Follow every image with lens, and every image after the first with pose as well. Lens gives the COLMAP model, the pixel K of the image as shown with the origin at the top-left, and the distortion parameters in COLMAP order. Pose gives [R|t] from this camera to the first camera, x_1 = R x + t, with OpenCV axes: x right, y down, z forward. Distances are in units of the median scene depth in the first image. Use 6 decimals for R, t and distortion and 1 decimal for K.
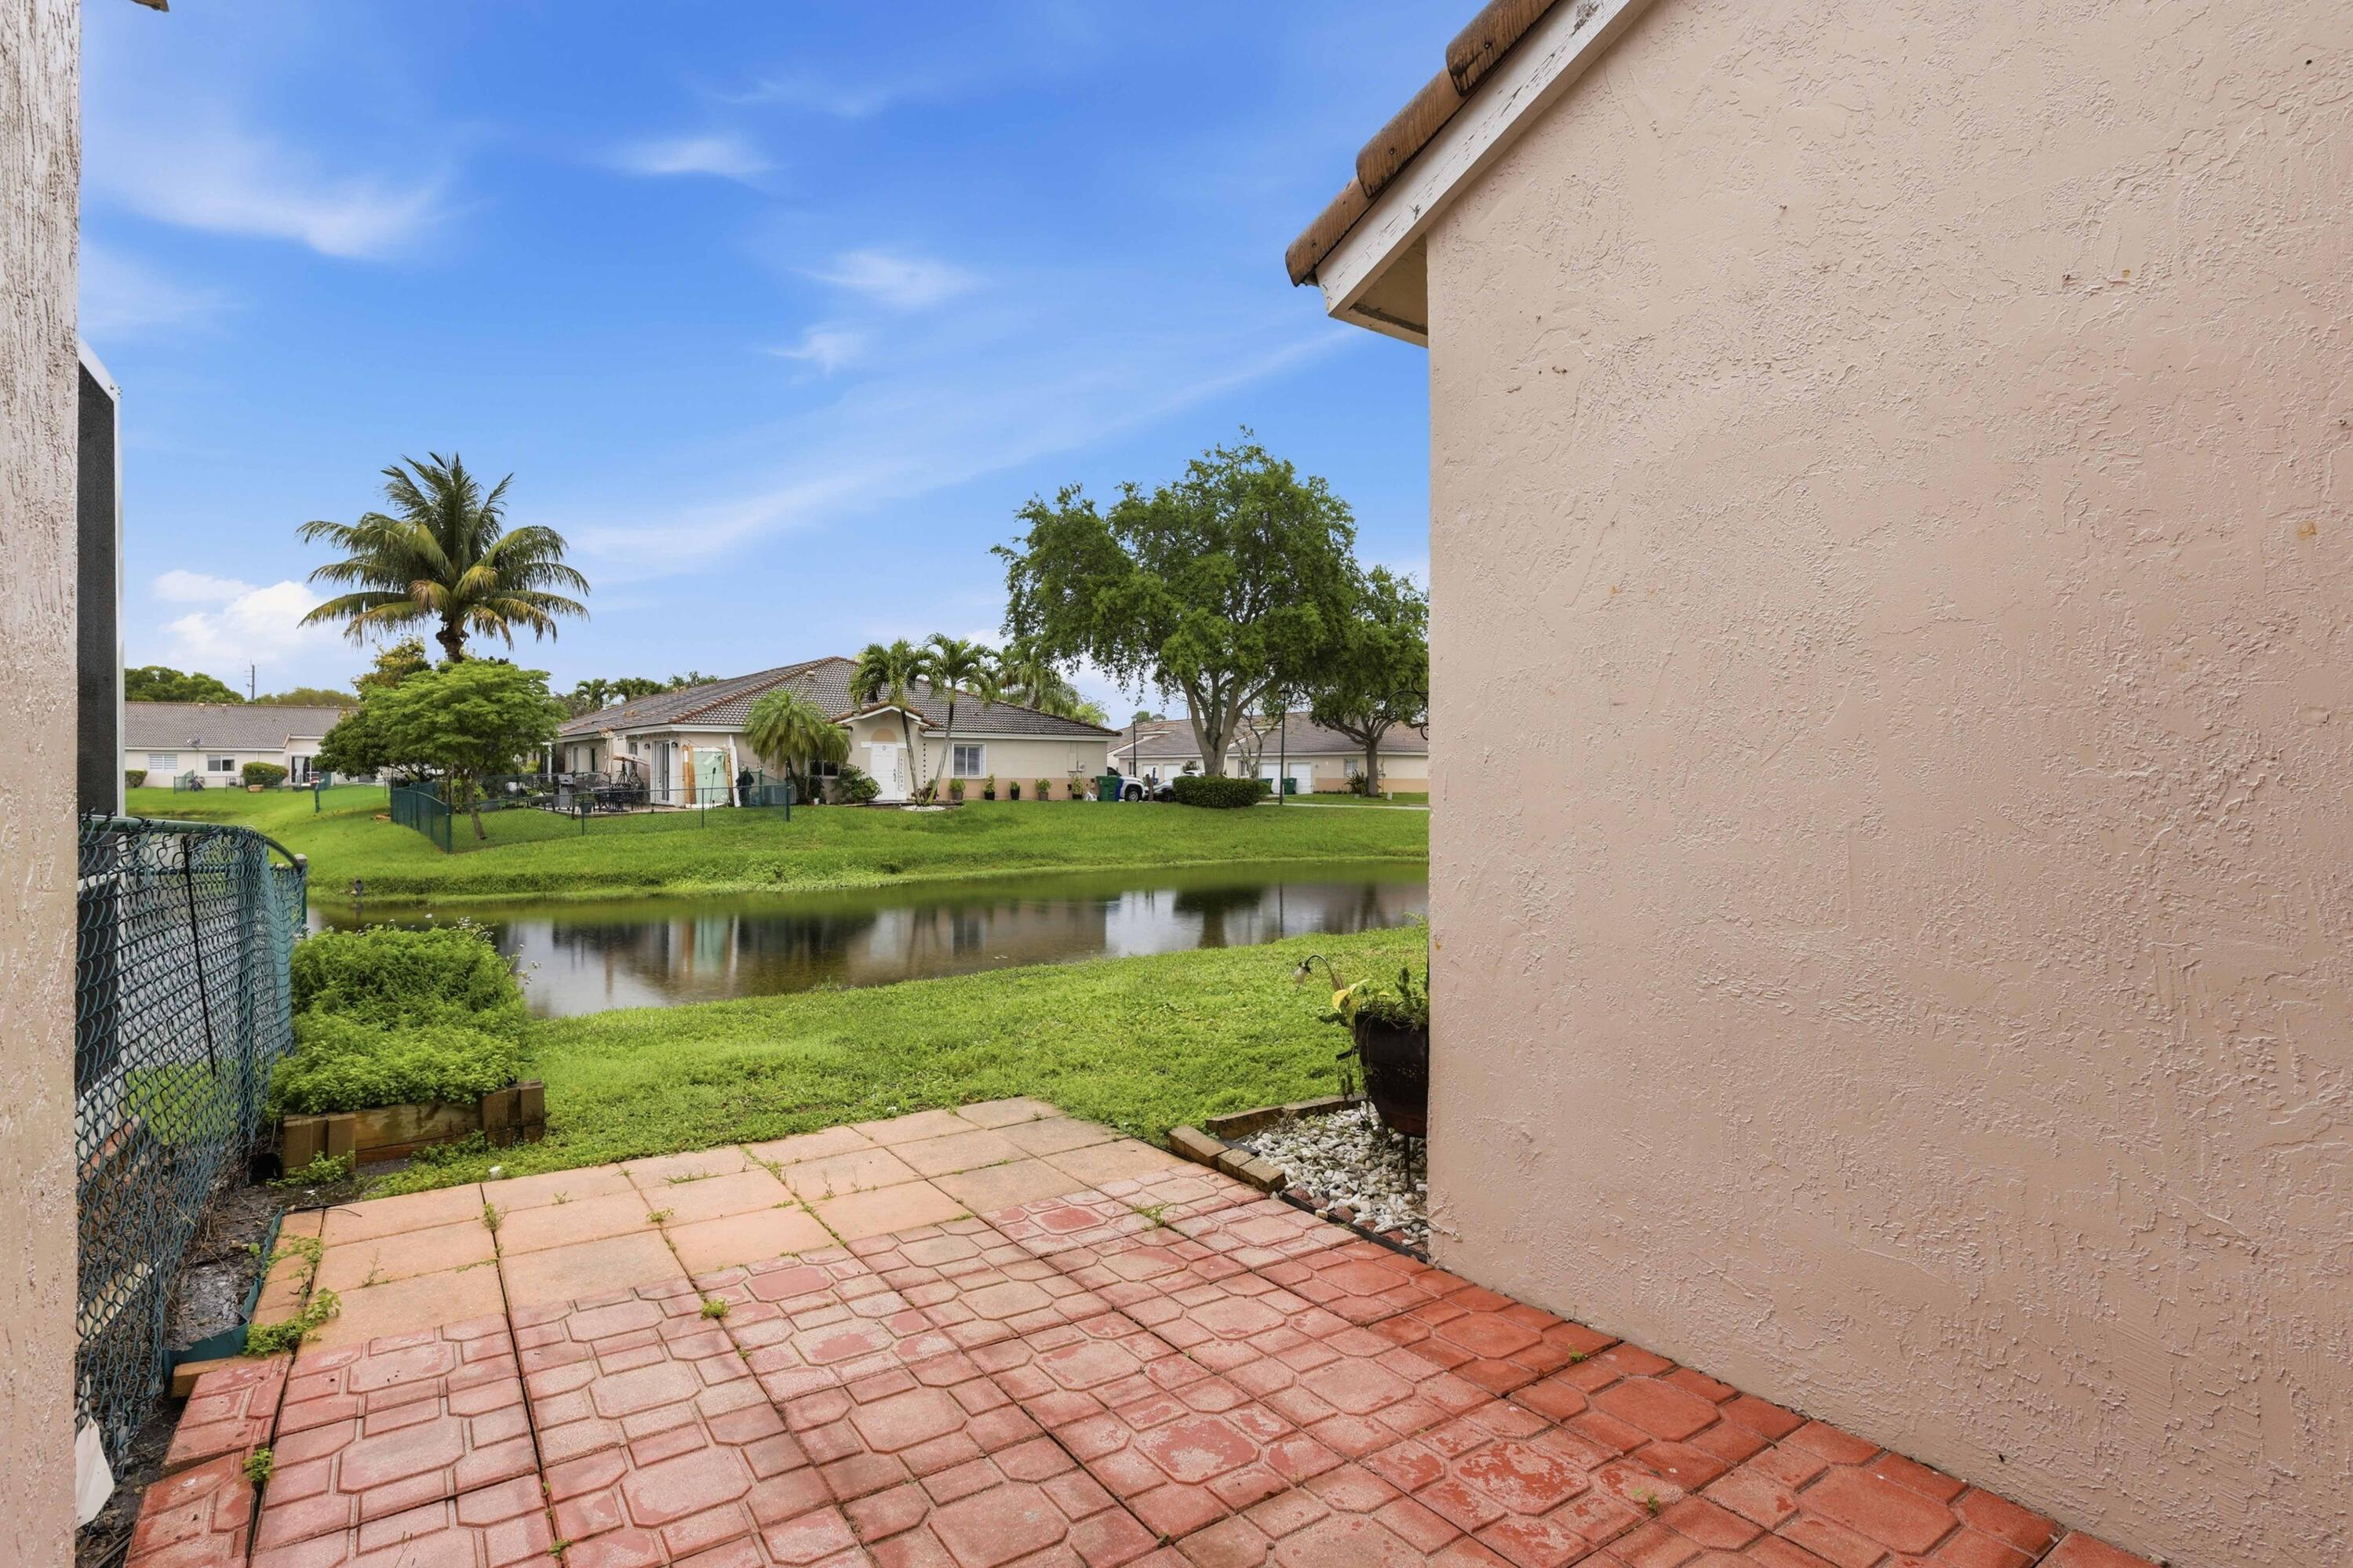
lens RADIAL K [[1133.1, 0, 1179.4], [0, 1133.1, 762.9], [0, 0, 1]] dist [0.000330, 0.000322]
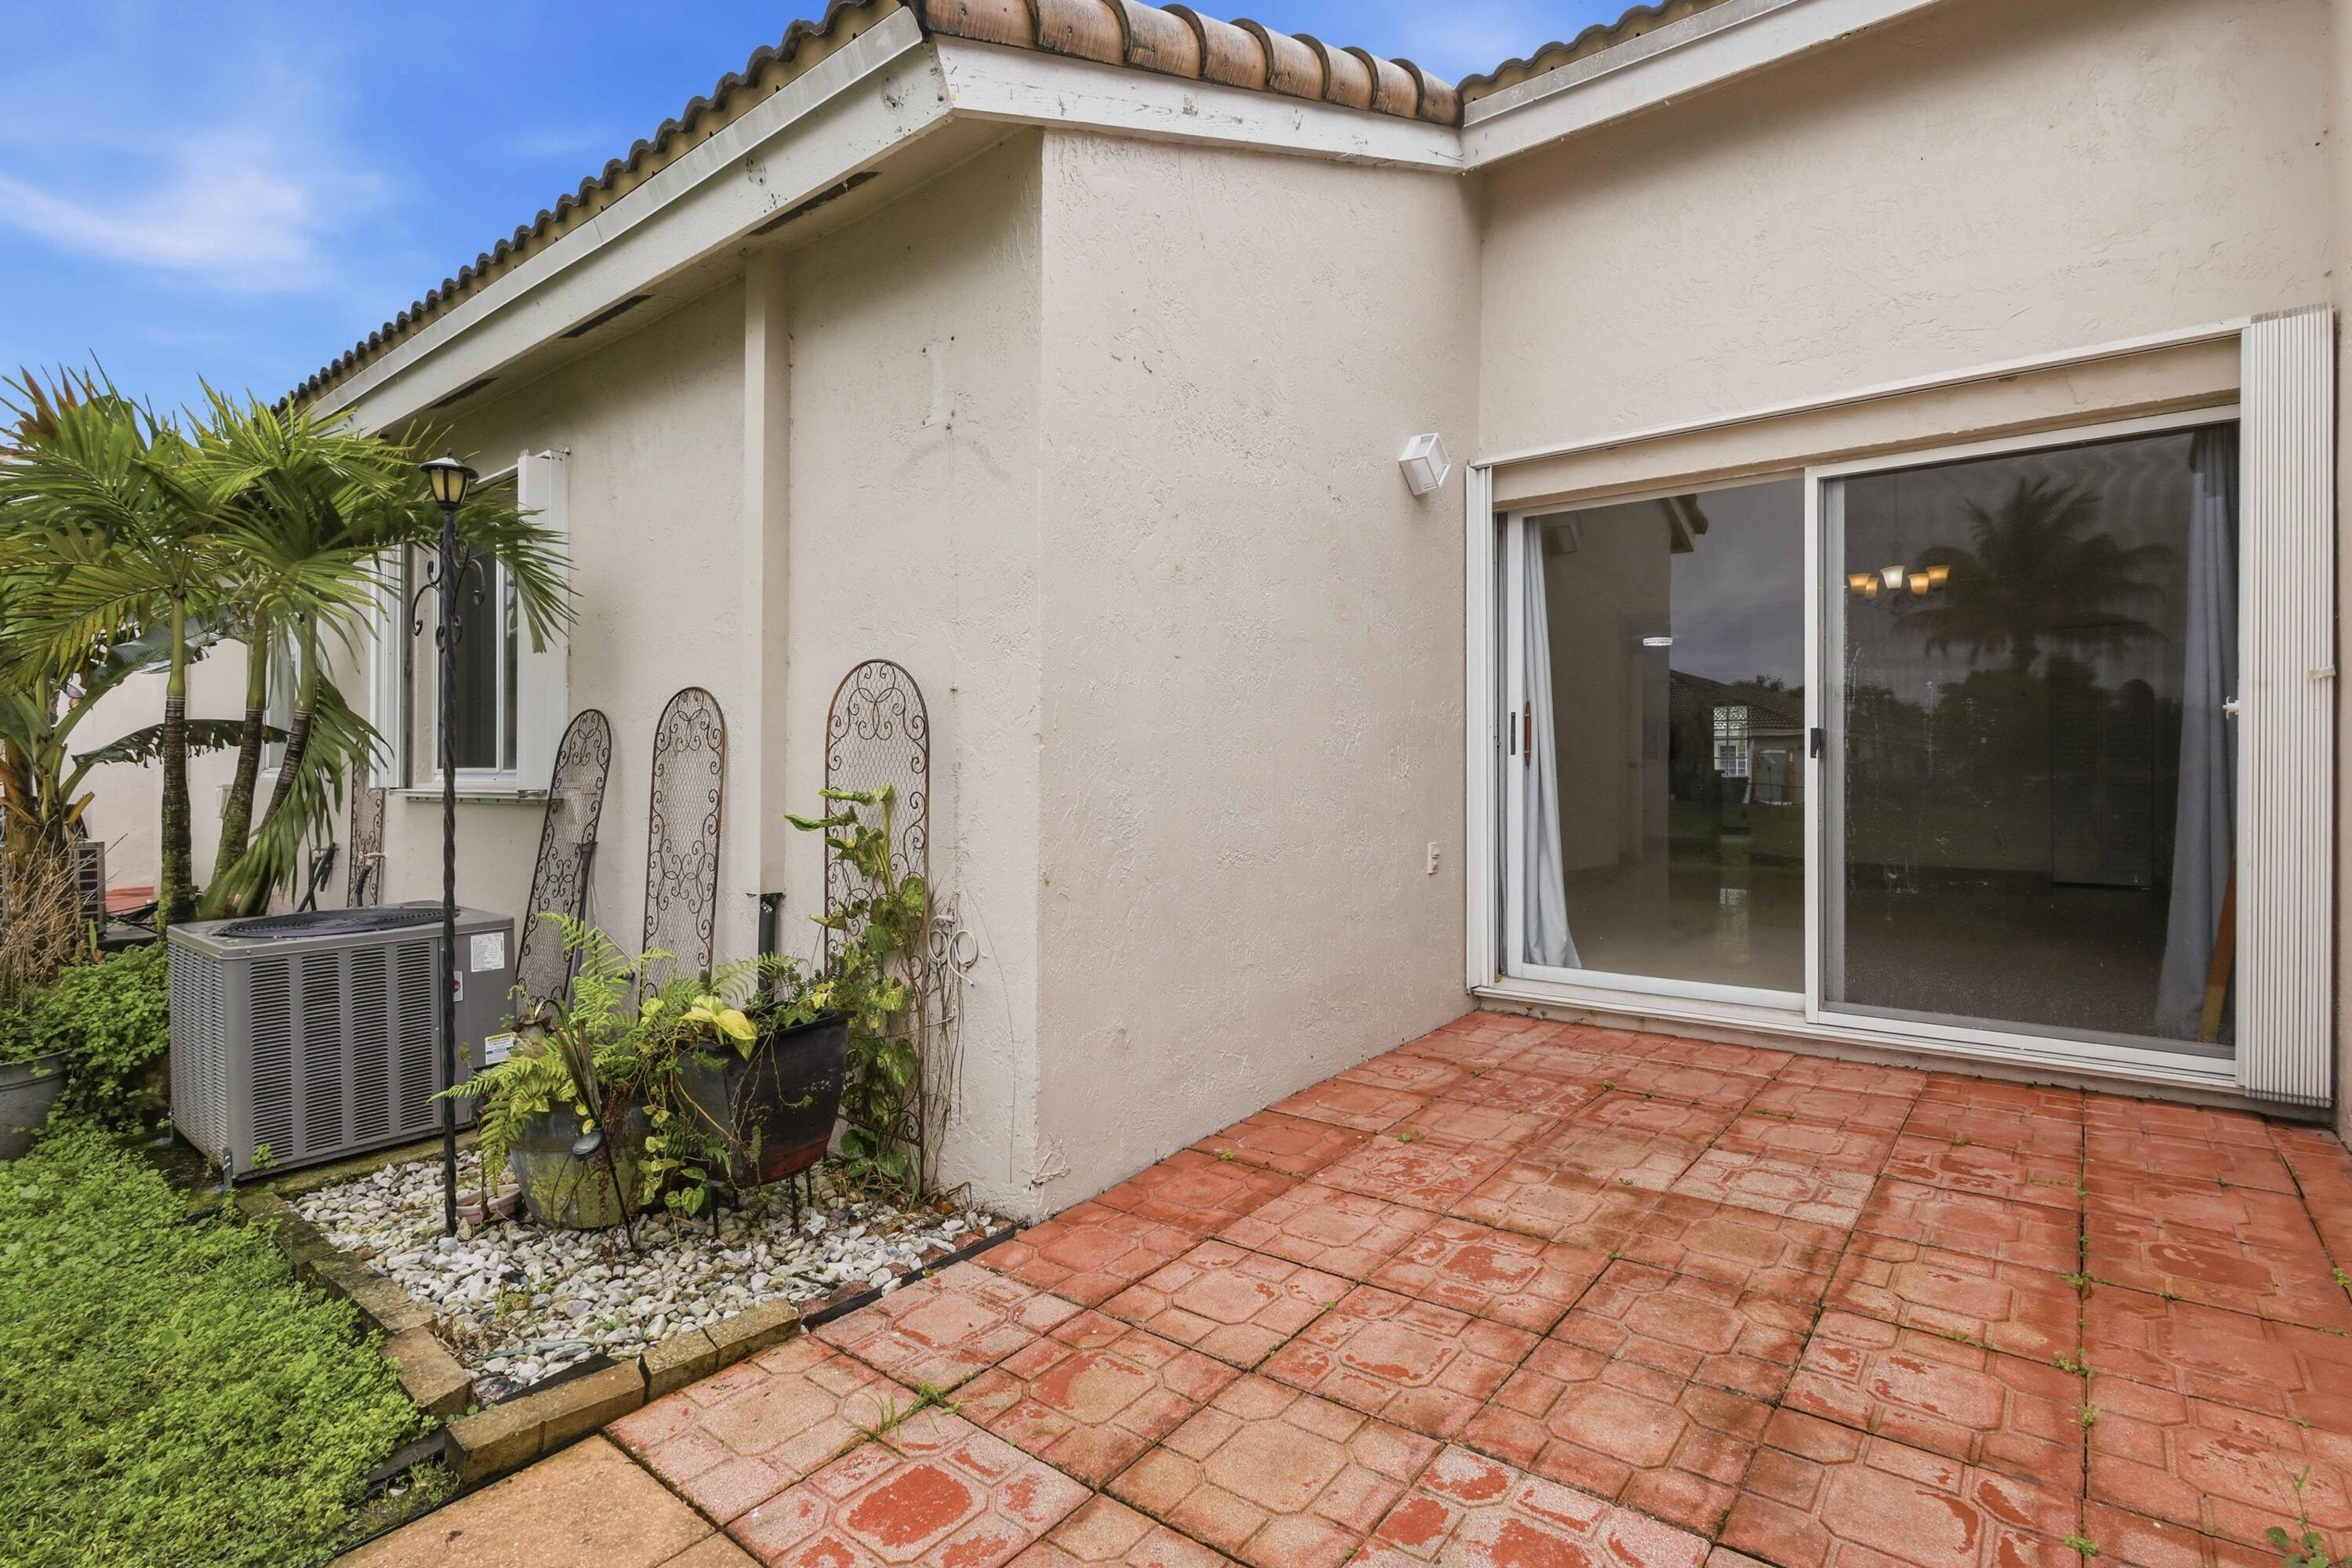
lens RADIAL K [[1132.7, 0, 1178.9], [0, 1132.7, 762.9], [0, 0, 1]] dist [0.000330, 0.000322]
pose [[-0.285010, 0.006473, 0.958503, -0.839190], [-0.012199, 0.999872, -0.010379, 0.080365], [-0.958447, -0.014651, -0.284894, 1.358394]]
